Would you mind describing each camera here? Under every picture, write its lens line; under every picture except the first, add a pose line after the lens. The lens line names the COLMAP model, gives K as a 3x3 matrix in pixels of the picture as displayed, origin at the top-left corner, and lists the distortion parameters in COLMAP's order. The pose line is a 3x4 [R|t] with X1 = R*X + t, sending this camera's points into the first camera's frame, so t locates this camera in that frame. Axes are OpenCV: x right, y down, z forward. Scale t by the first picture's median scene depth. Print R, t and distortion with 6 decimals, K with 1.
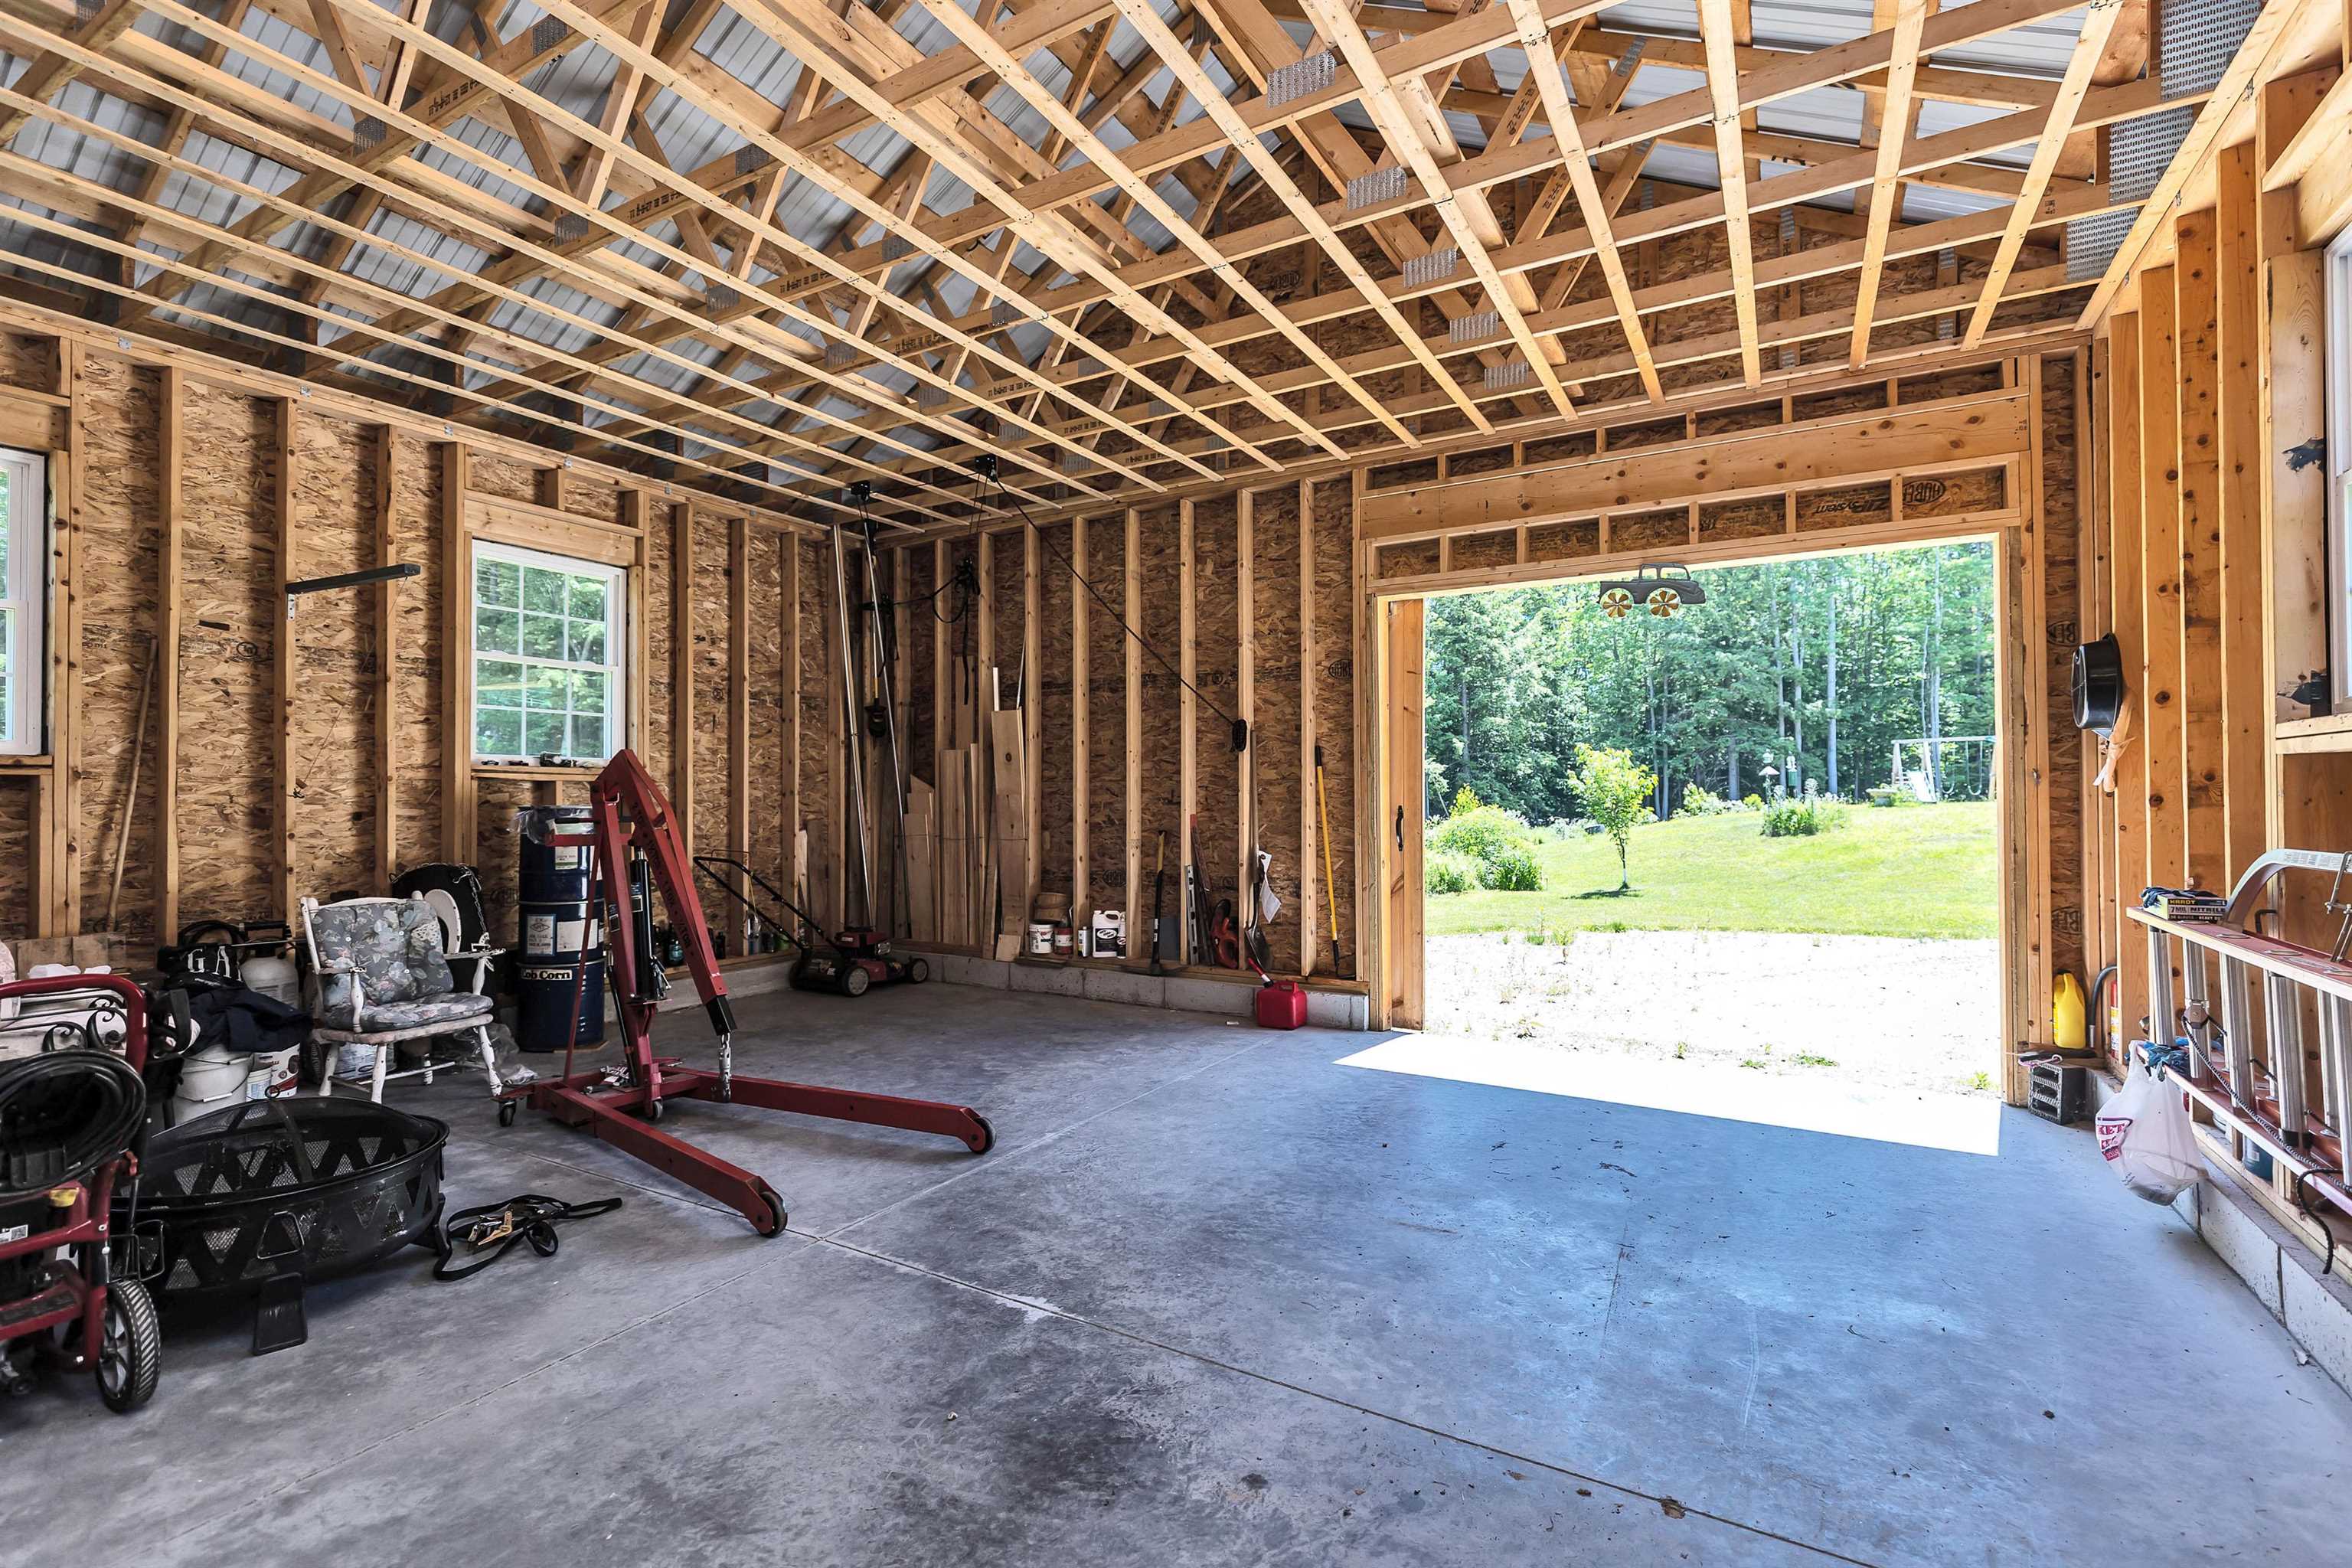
lens RADIAL K [[1056.0, 0, 1166.6], [0, 1056.0, 775.7], [0, 0, 1]] dist [0.000905, -0.000238]
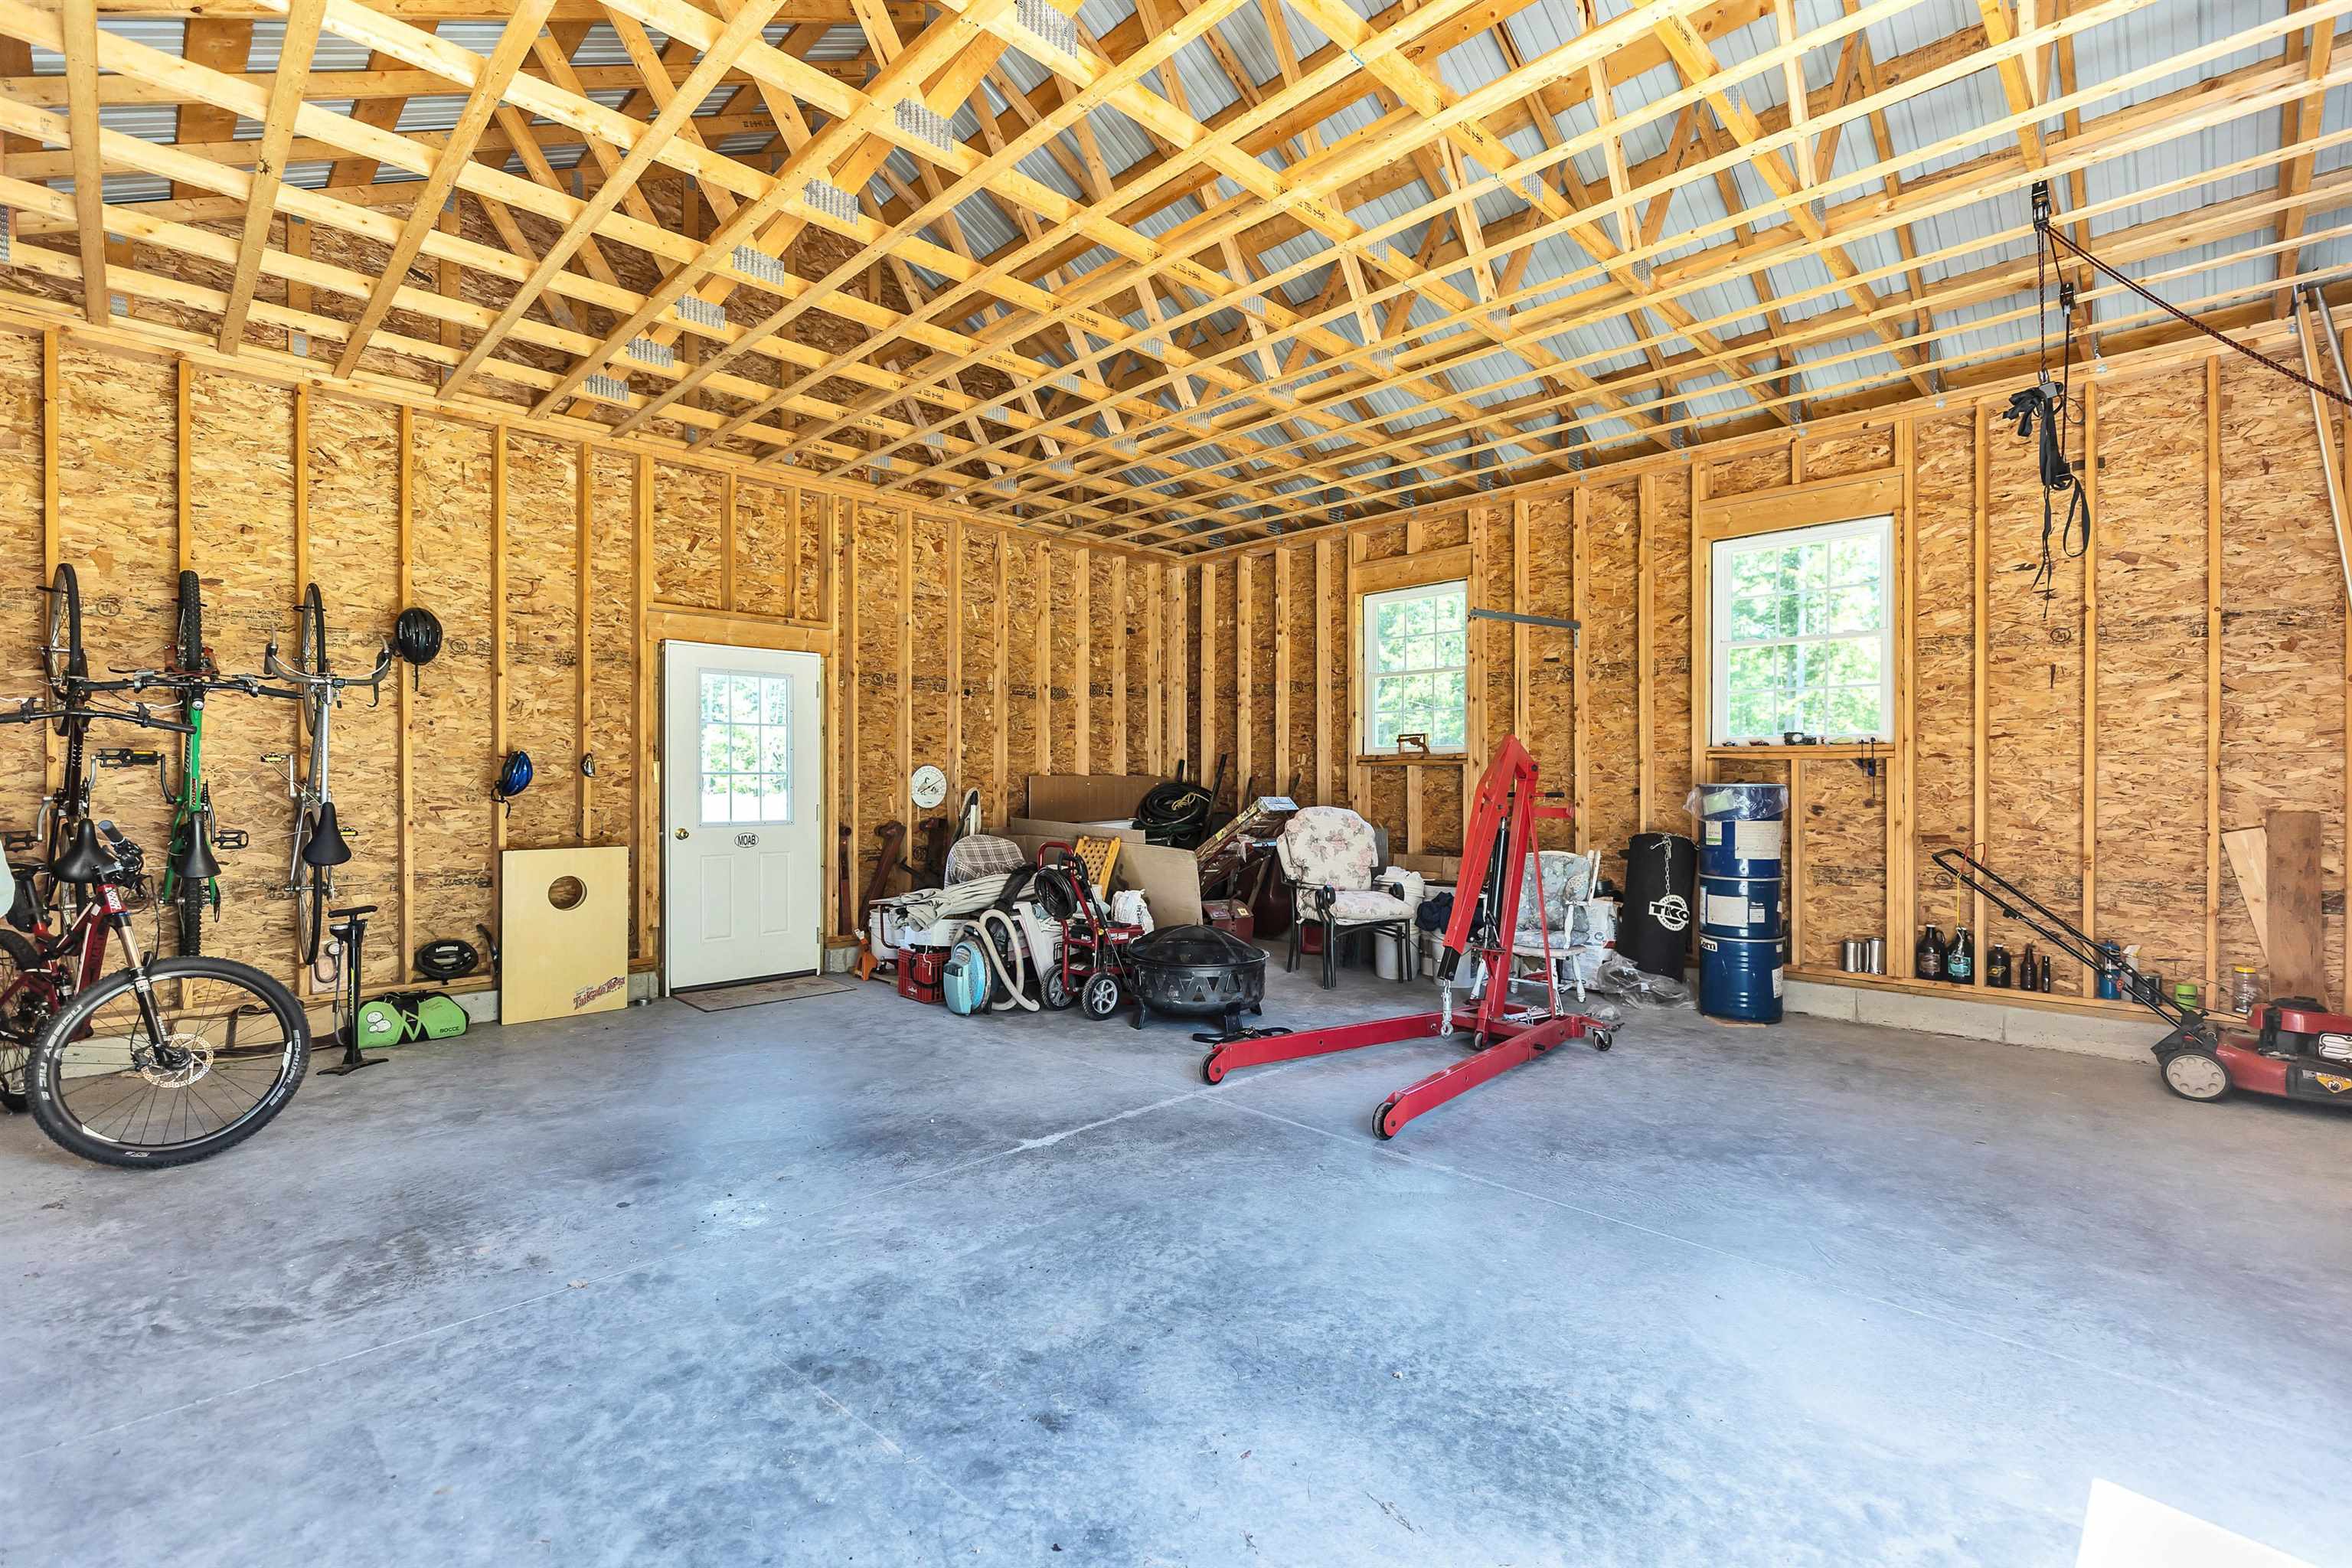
lens RADIAL K [[1056.0, 0, 1166.6], [0, 1056.0, 775.7], [0, 0, 1]] dist [0.000905, -0.000238]
pose [[-0.251483, -0.003681, -0.967855, 1.007521], [0.019628, 0.999768, -0.008903, 0.034633], [0.967663, -0.021236, -0.251352, 1.305306]]
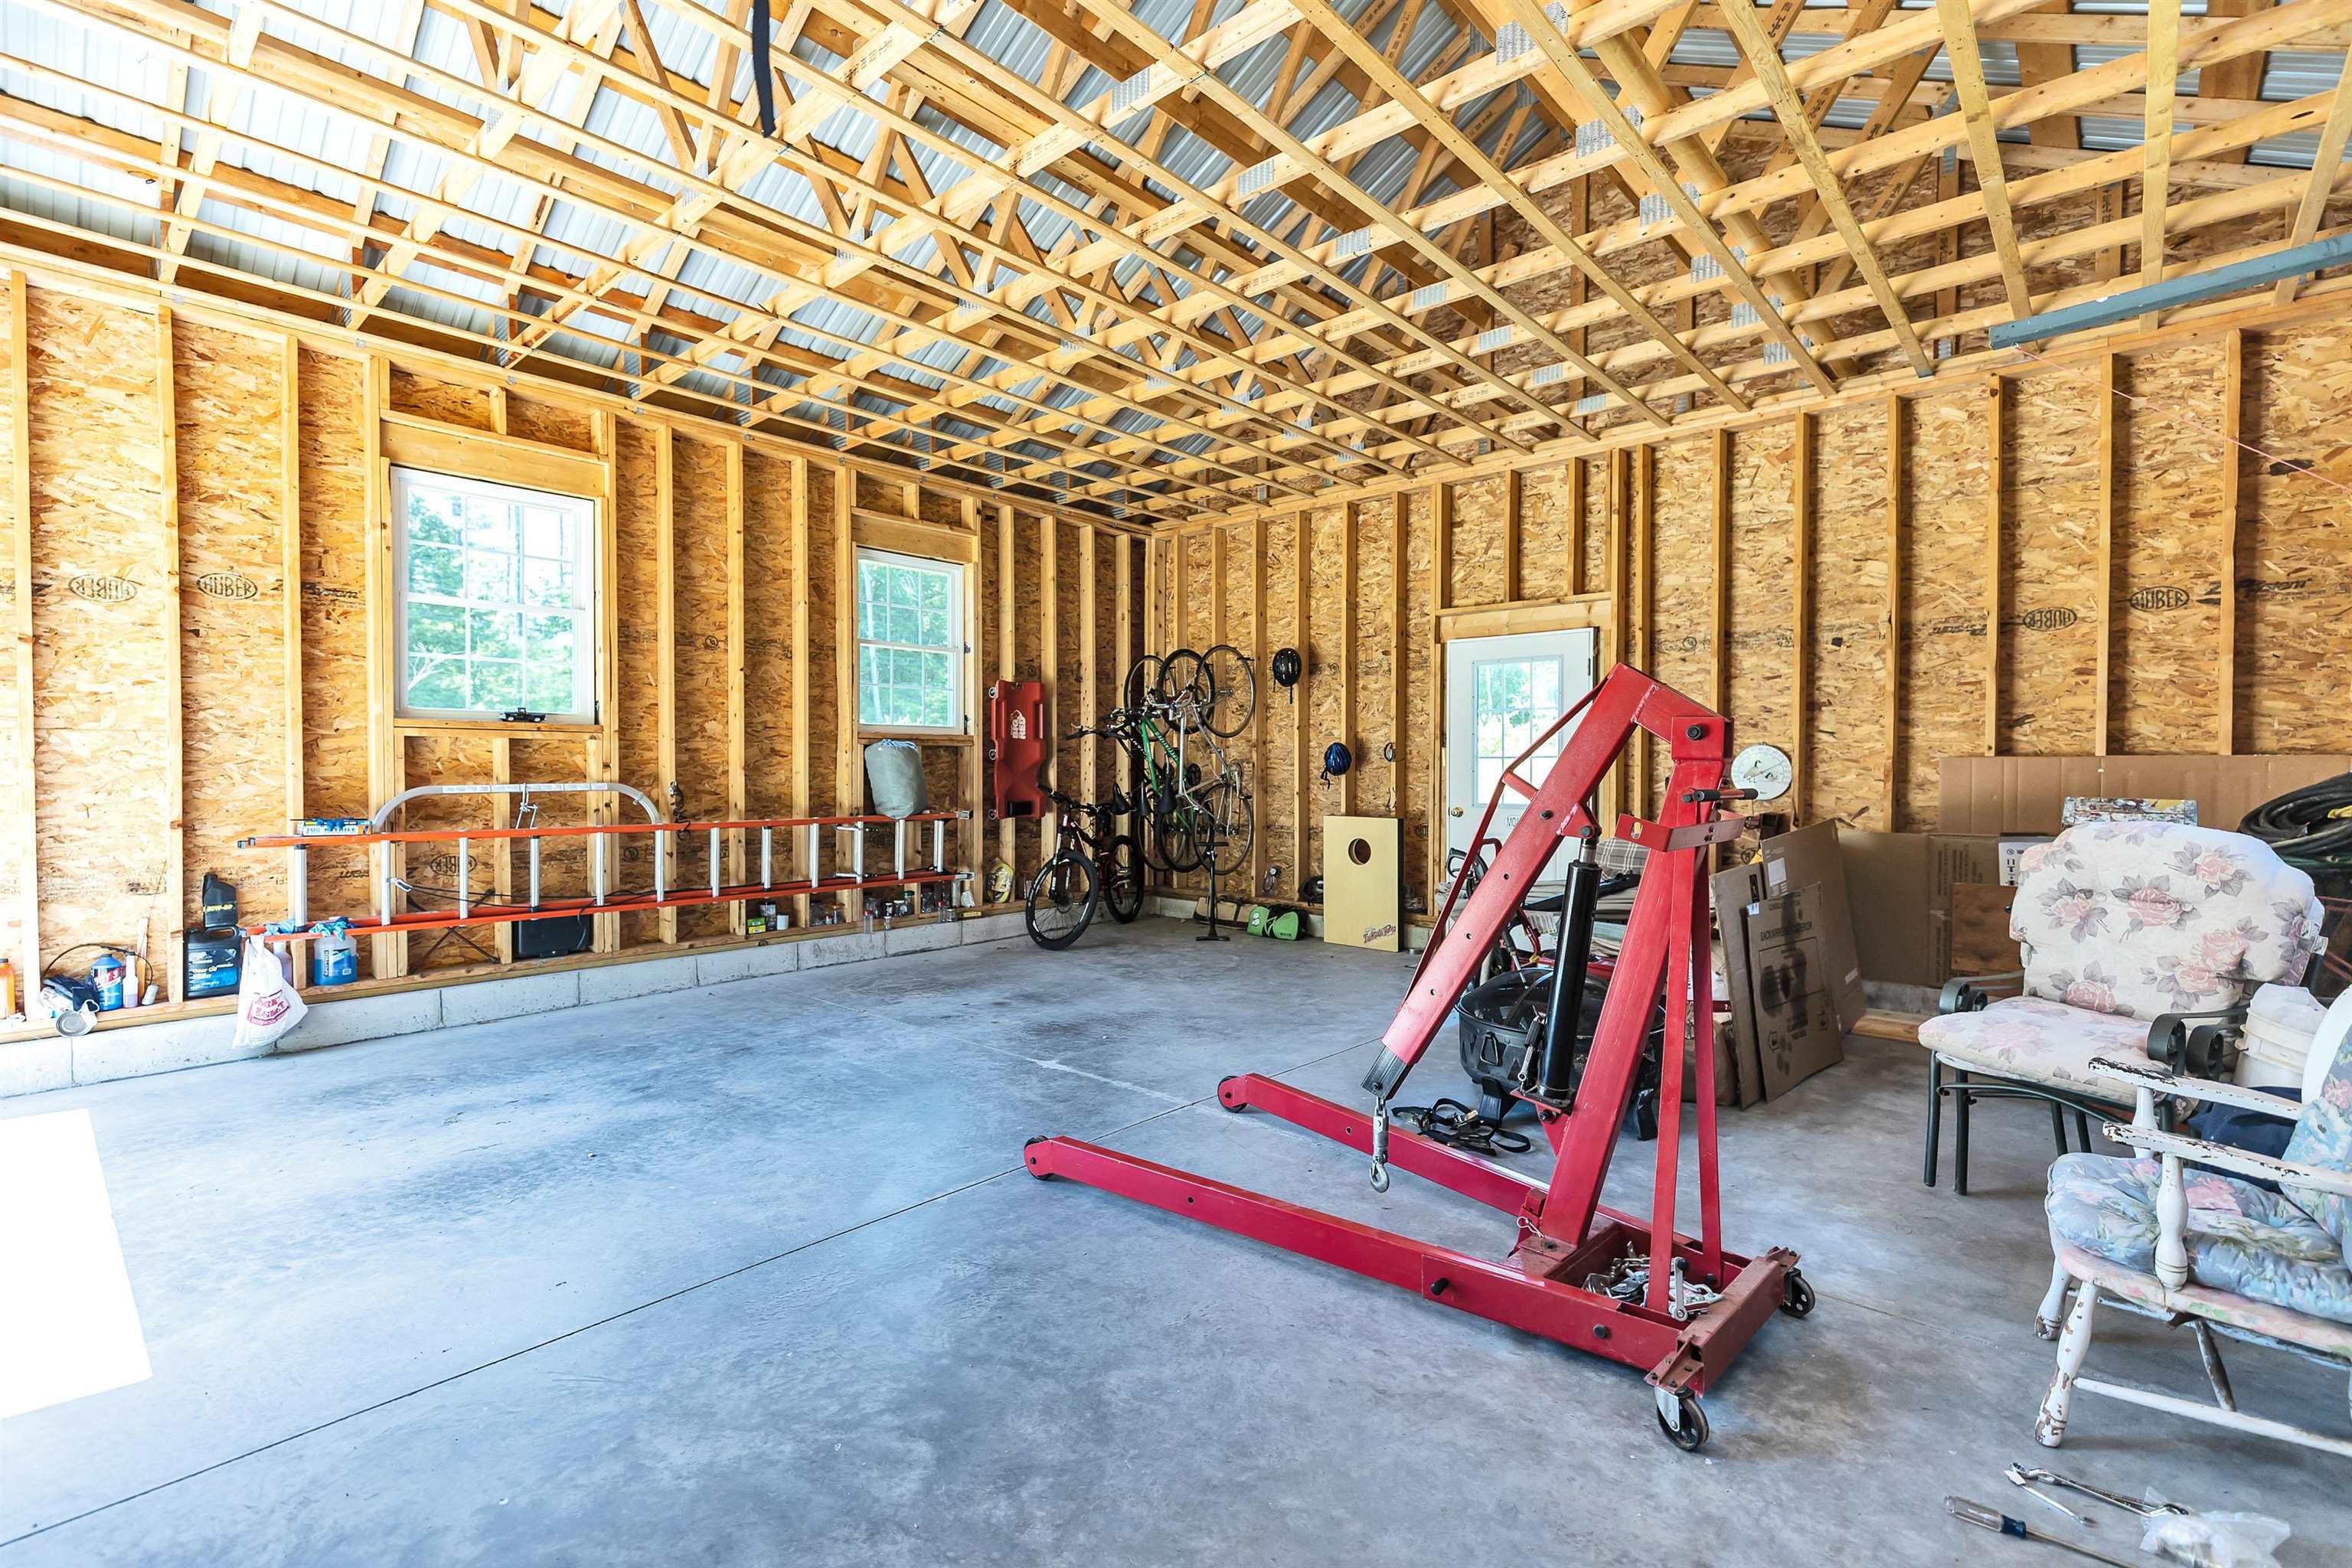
lens RADIAL K [[1056.0, 0, 1166.6], [0, 1056.0, 775.7], [0, 0, 1]] dist [0.000905, -0.000238]
pose [[-0.979614, -0.002241, 0.200874, -0.547727], [-0.004118, 0.999952, -0.008929, 0.054148], [-0.200845, -0.009574, -0.979576, 2.233493]]
